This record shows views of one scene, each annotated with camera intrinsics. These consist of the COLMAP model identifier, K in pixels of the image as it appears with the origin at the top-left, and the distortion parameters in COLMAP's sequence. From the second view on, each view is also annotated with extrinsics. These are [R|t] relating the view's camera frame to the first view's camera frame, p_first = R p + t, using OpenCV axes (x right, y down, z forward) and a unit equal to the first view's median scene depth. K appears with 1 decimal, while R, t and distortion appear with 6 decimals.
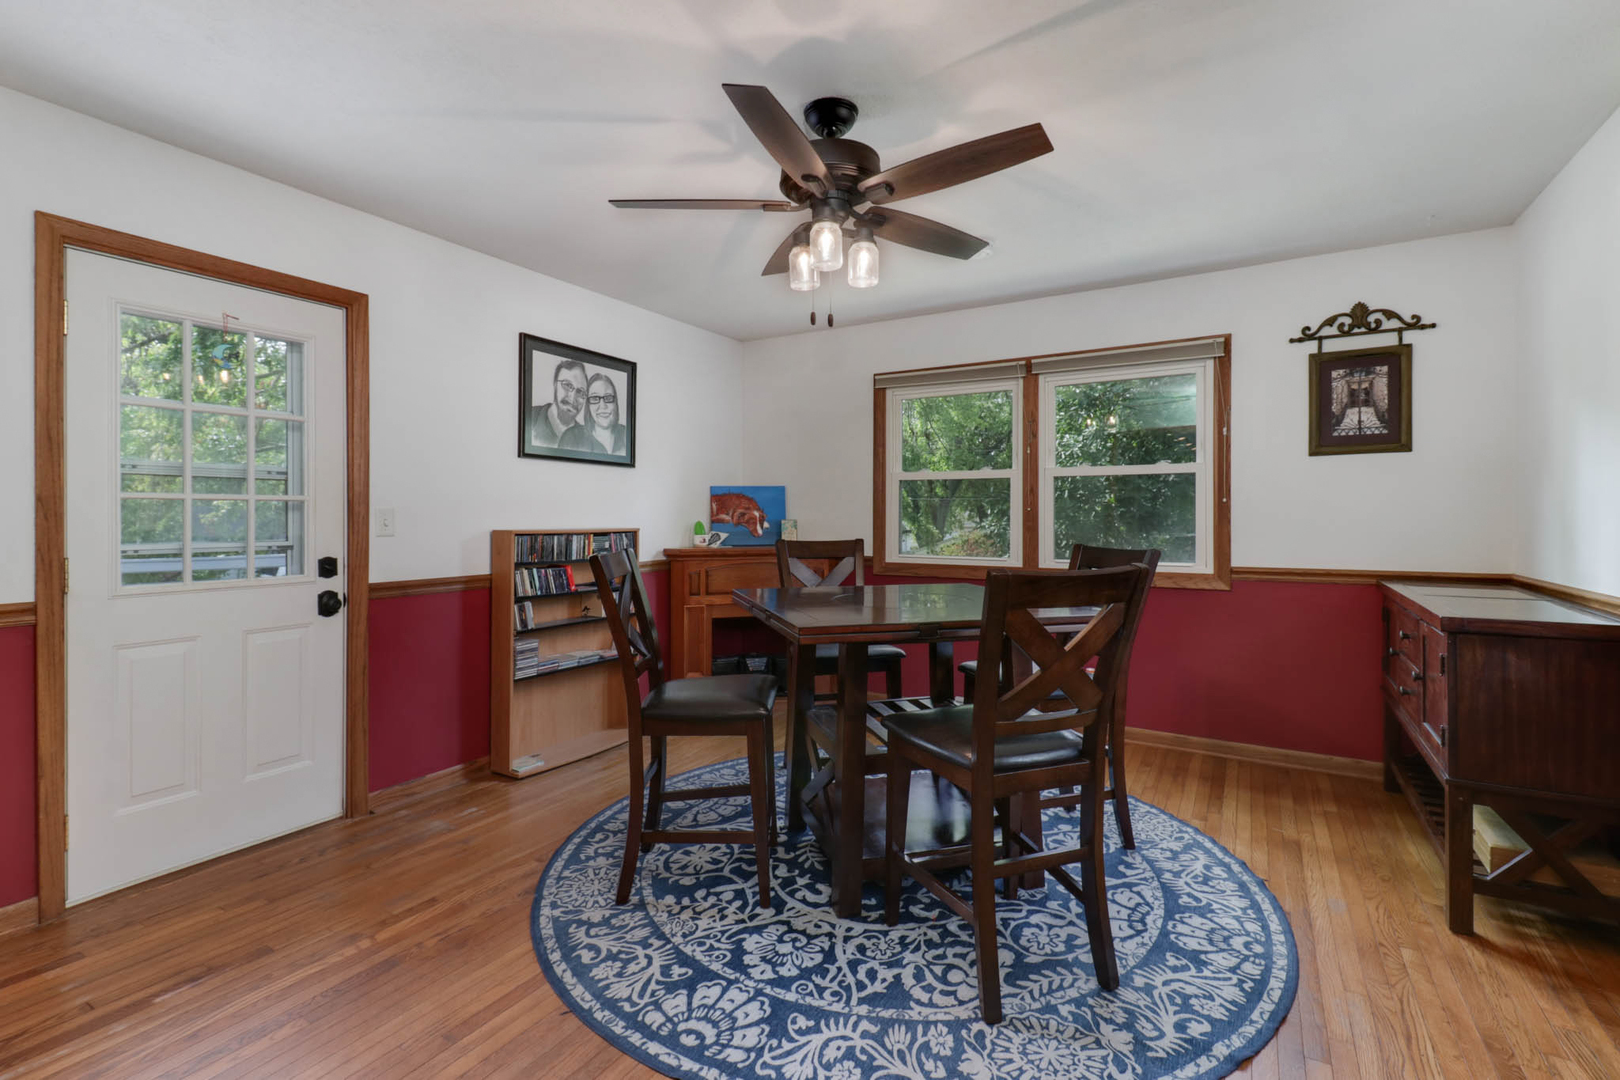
lens RADIAL K [[746.4, 0, 807.3], [0, 746.4, 527.5], [0, 0, 1]] dist [0.000061, 0.000037]
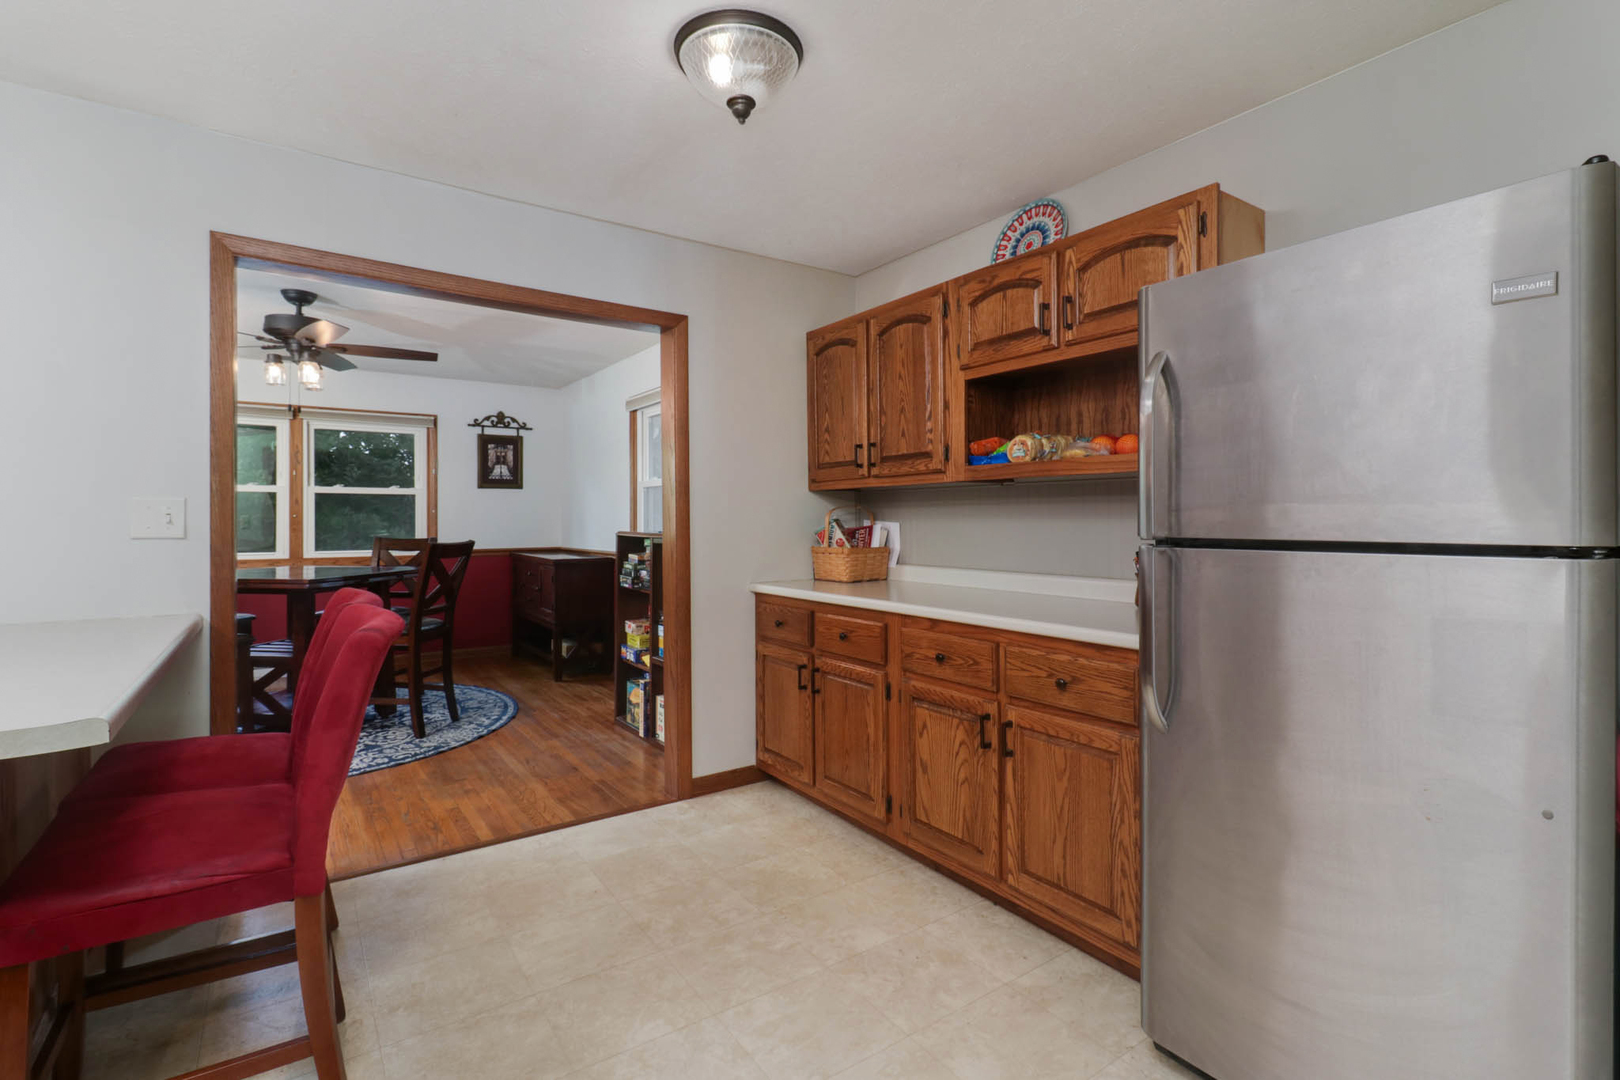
lens RADIAL K [[746.4, 0, 809.4], [0, 746.4, 530.5], [0, 0, 1]] dist [0.000061, 0.000037]
pose [[0.418689, -0.006310, 0.908108, -0.686288], [0.006732, 0.999970, 0.003845, 0.007355], [-0.908105, 0.004504, 0.418719, -0.539406]]
